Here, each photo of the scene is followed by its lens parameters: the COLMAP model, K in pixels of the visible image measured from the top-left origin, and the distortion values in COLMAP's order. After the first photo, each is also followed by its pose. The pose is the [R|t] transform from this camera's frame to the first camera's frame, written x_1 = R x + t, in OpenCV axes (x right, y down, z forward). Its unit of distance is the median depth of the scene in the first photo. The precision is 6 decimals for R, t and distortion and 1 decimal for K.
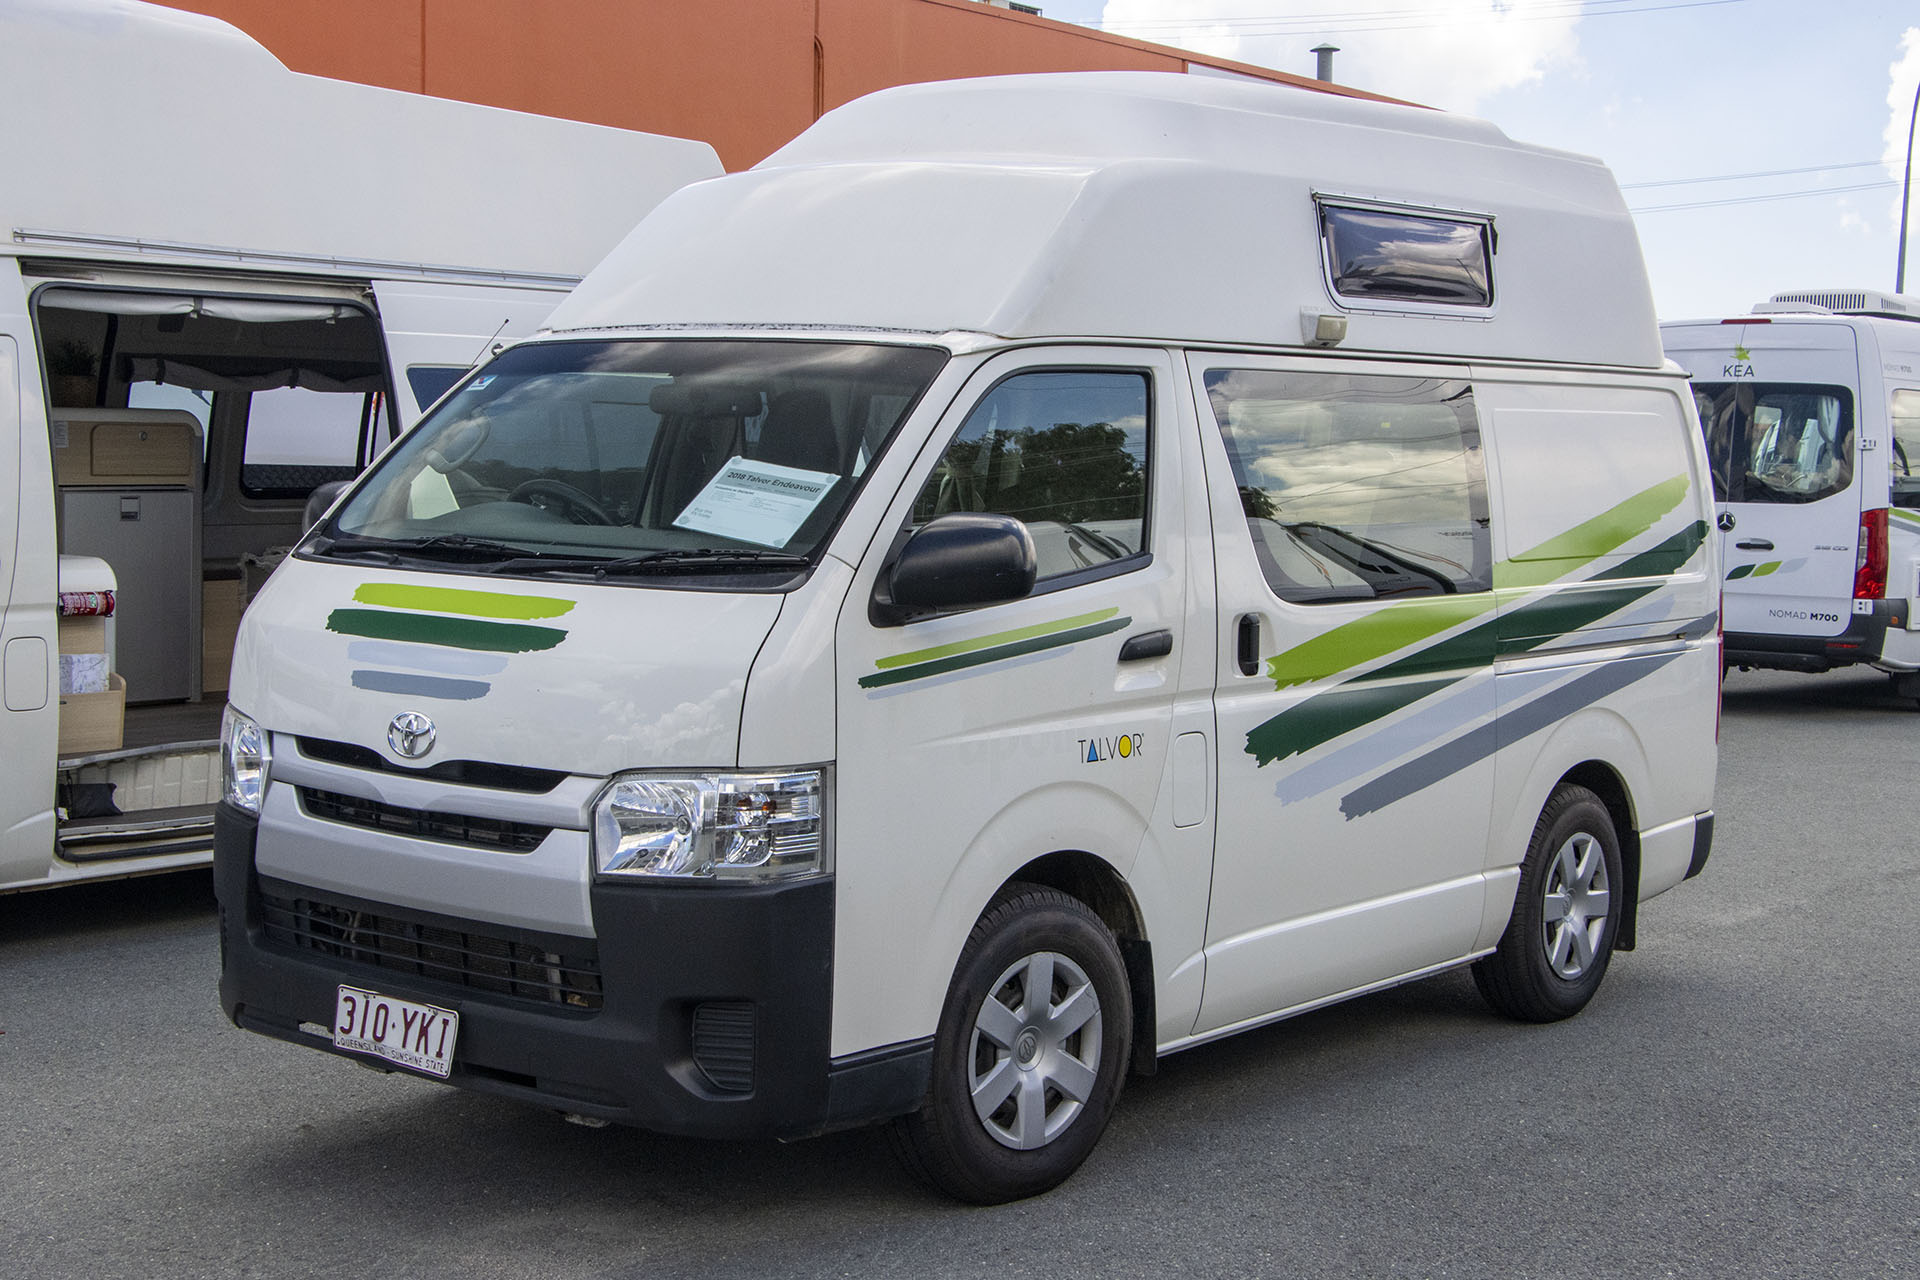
lens RADIAL K [[2767.6, 0, 960.0], [0, 2767.6, 640.0], [0, 0, 1]] dist [0.043331, 0.106370]
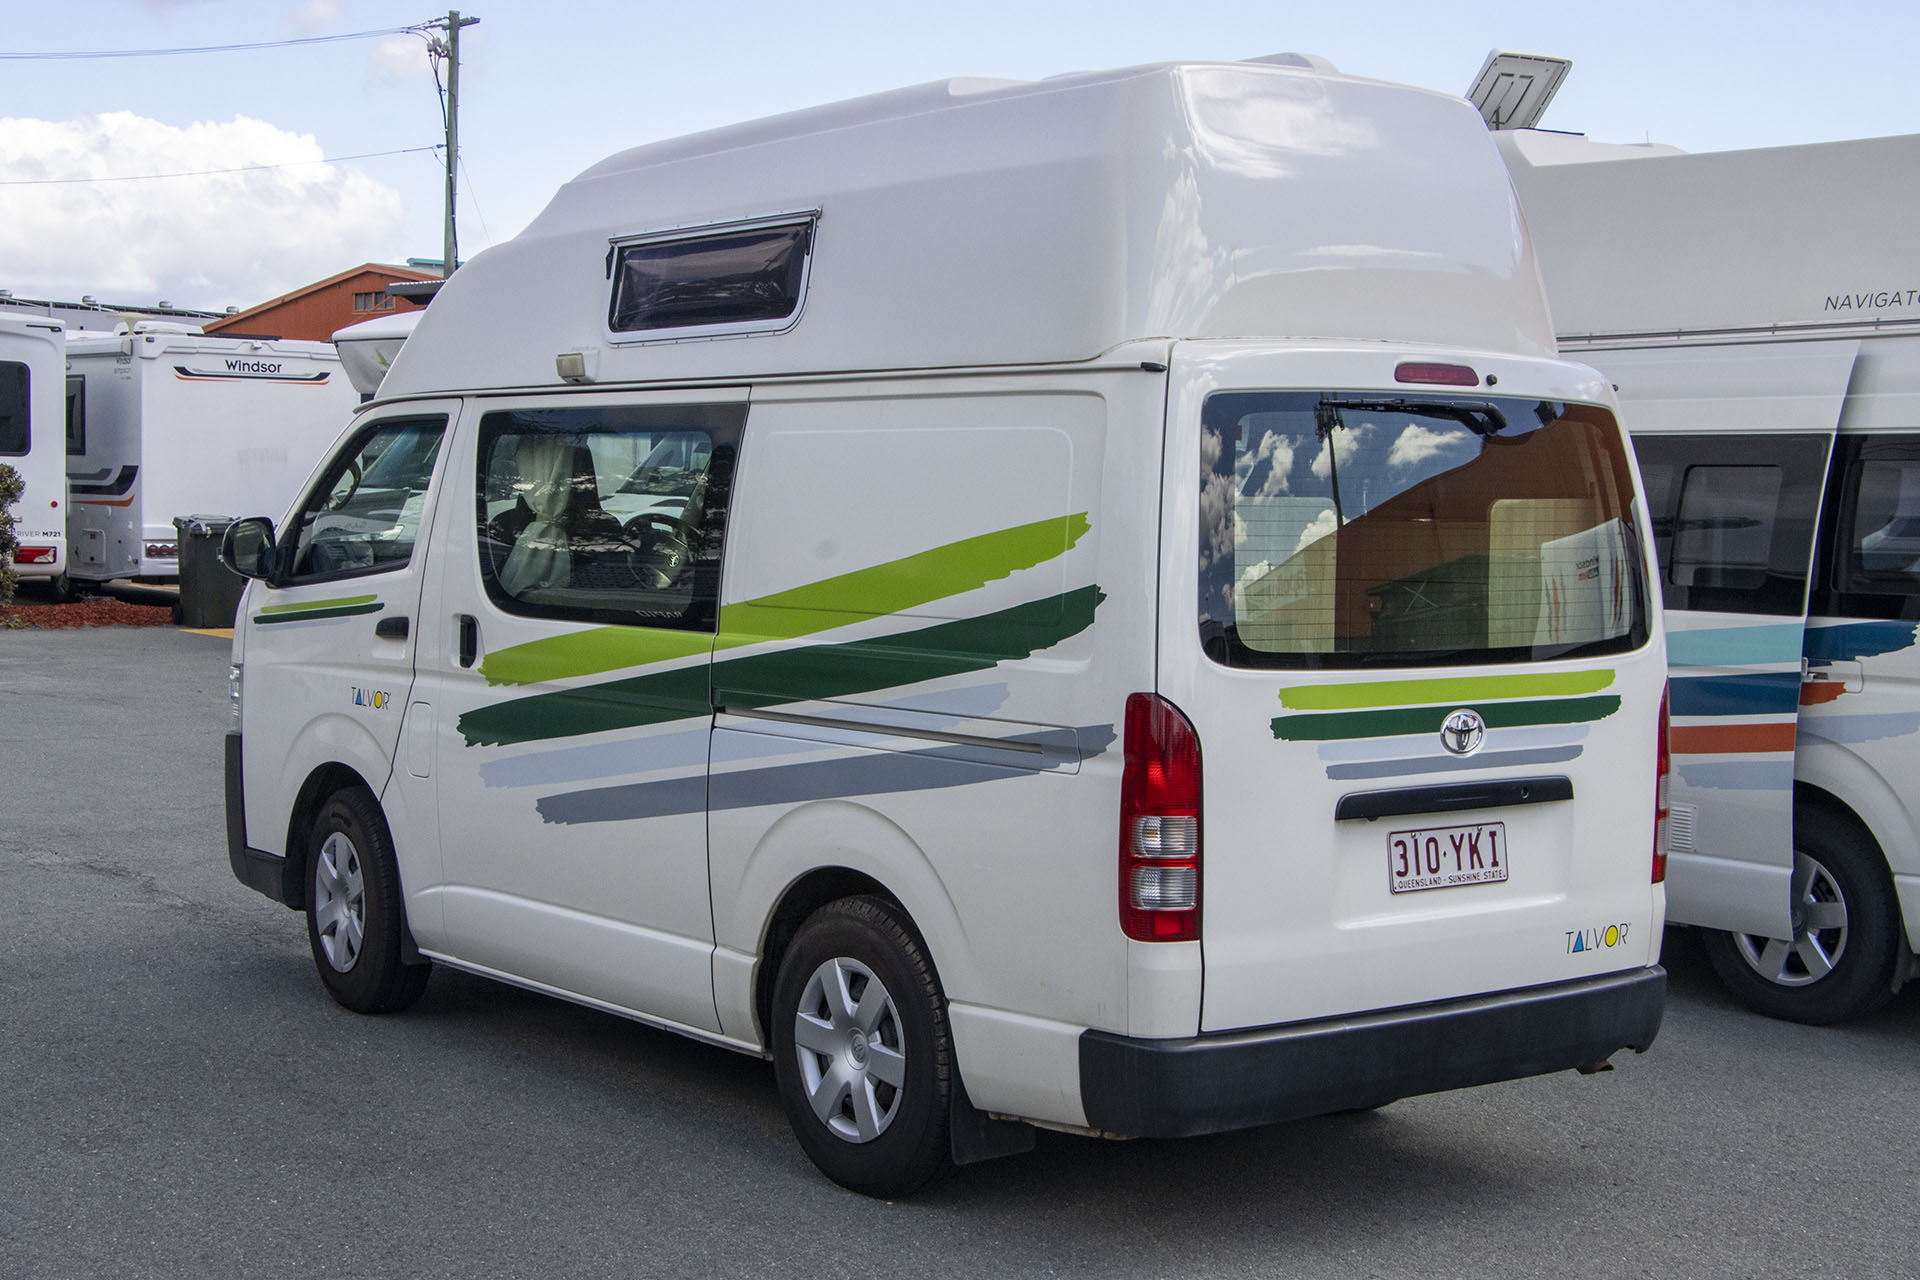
lens RADIAL K [[2767.6, 0, 960.0], [0, 2767.6, 640.0], [0, 0, 1]] dist [0.043331, 0.106370]
pose [[-0.233242, 0.029243, -0.971979, 1.136463], [-0.094099, 0.994178, 0.052492, -0.076158], [0.967855, 0.103705, -0.229133, 1.386798]]
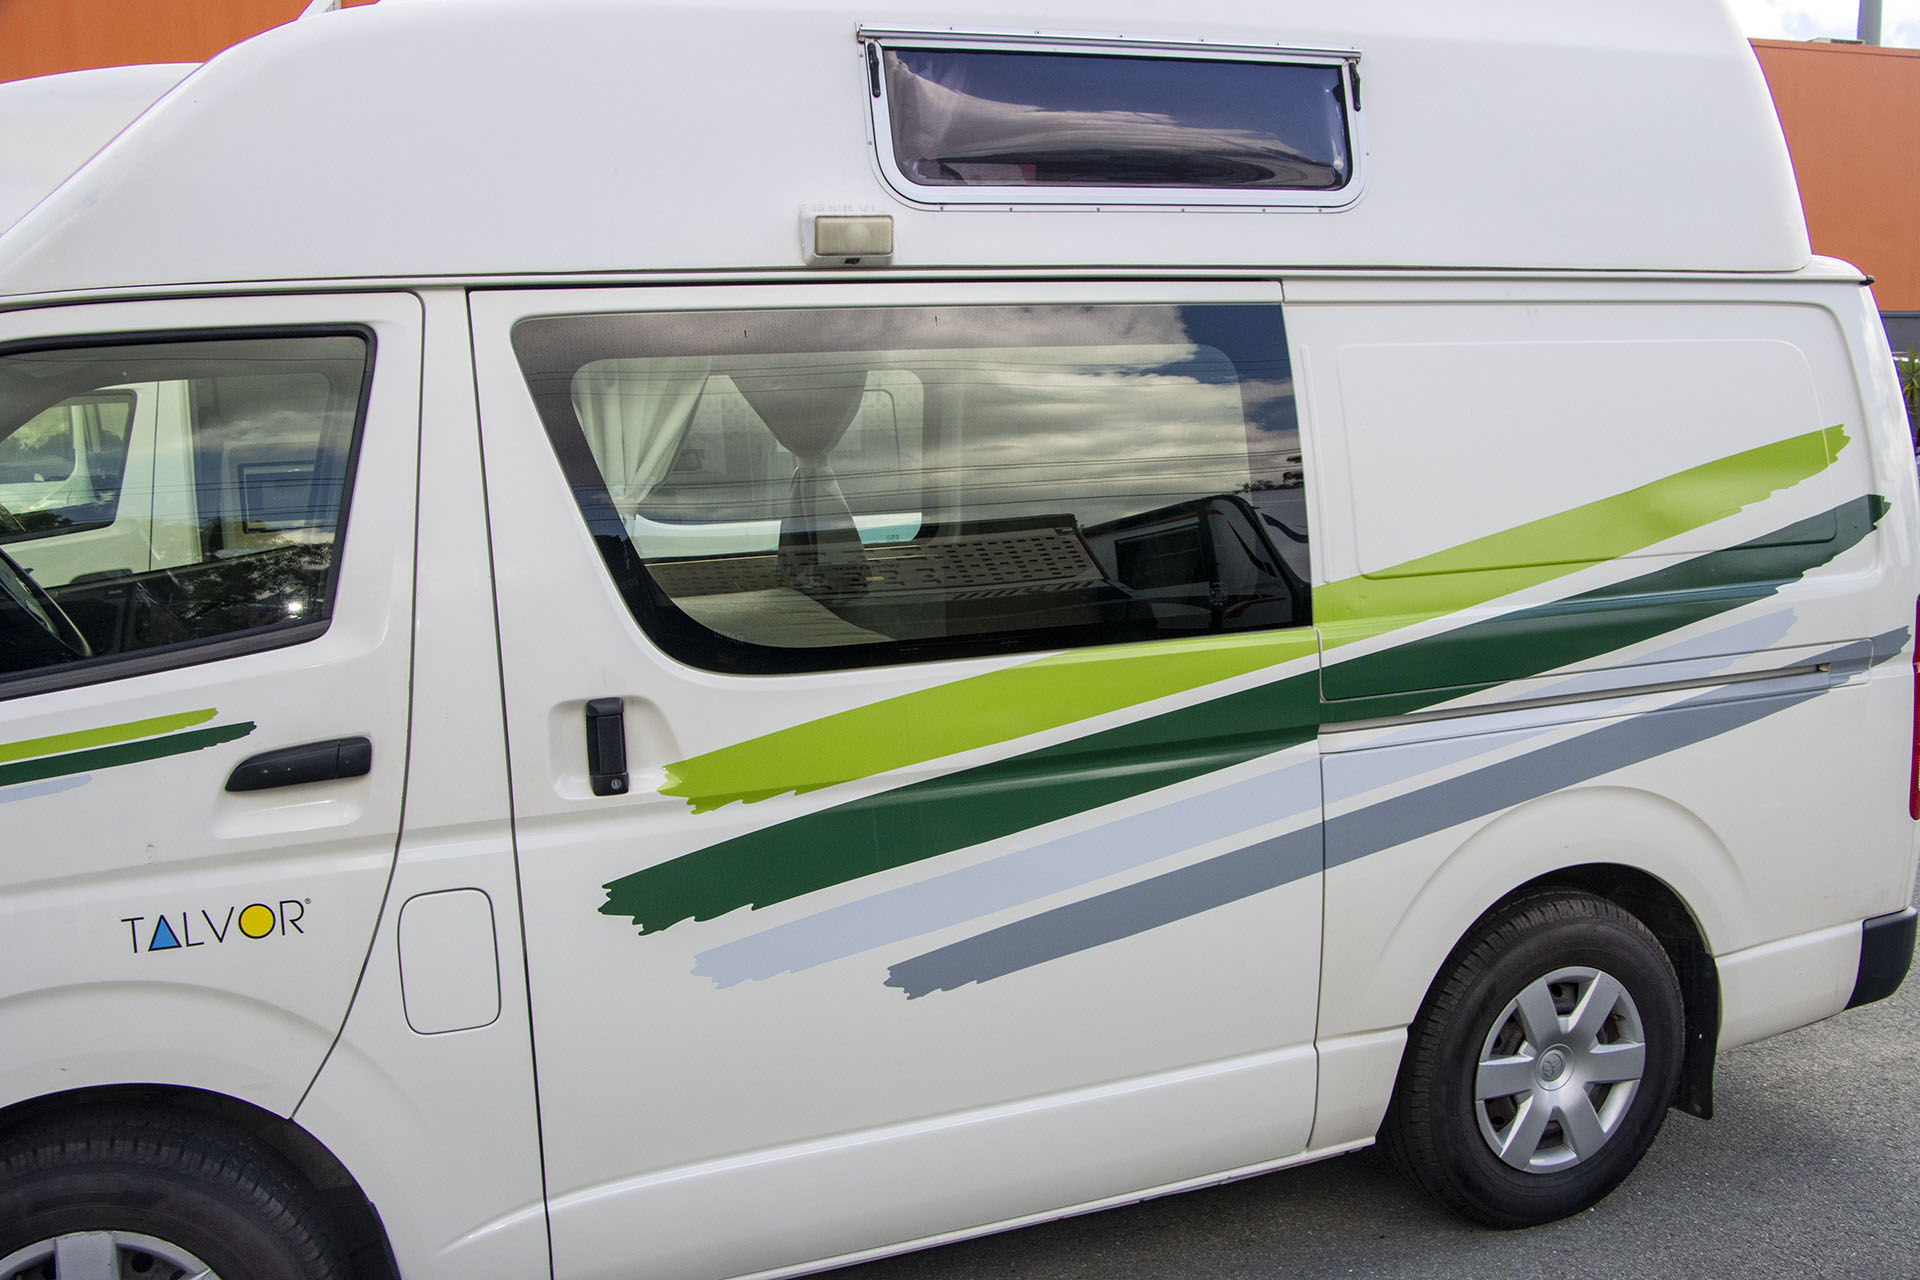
lens RADIAL K [[1737.6, 0, 960.0], [0, 1737.6, 640.0], [0, 0, 1]] dist [-0.132666, 0.122449]
pose [[0.862645, 0.020932, -0.505376, 0.351467], [0.010550, 0.998181, 0.059351, -0.042733], [0.505699, -0.056531, 0.860856, 0.658396]]
